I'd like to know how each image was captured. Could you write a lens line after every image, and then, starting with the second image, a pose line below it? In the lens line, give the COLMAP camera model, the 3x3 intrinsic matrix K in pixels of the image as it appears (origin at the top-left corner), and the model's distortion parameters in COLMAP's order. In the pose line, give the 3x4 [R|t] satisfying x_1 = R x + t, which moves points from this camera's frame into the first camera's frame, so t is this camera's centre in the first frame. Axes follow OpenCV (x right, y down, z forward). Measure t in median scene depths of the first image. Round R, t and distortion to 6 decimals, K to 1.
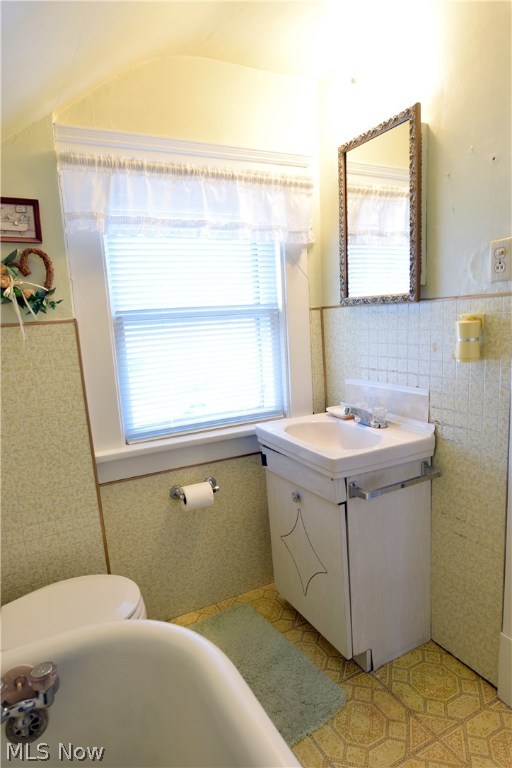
lens RADIAL K [[477.8, 0, 256.0], [0, 477.8, 384.0], [0, 0, 1]] dist [-0.006438, -0.013767]
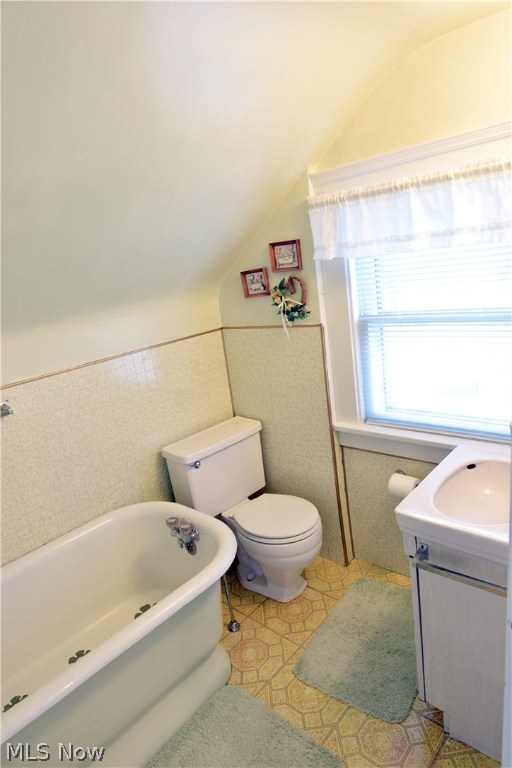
lens RADIAL K [[477.8, 0, 256.0], [0, 477.8, 384.0], [0, 0, 1]] dist [-0.006438, -0.013767]
pose [[0.321600, 0.244828, -0.914676, 0.825170], [-0.021334, 0.967622, 0.251499, -0.305262], [0.946635, -0.061369, 0.316411, 0.390798]]
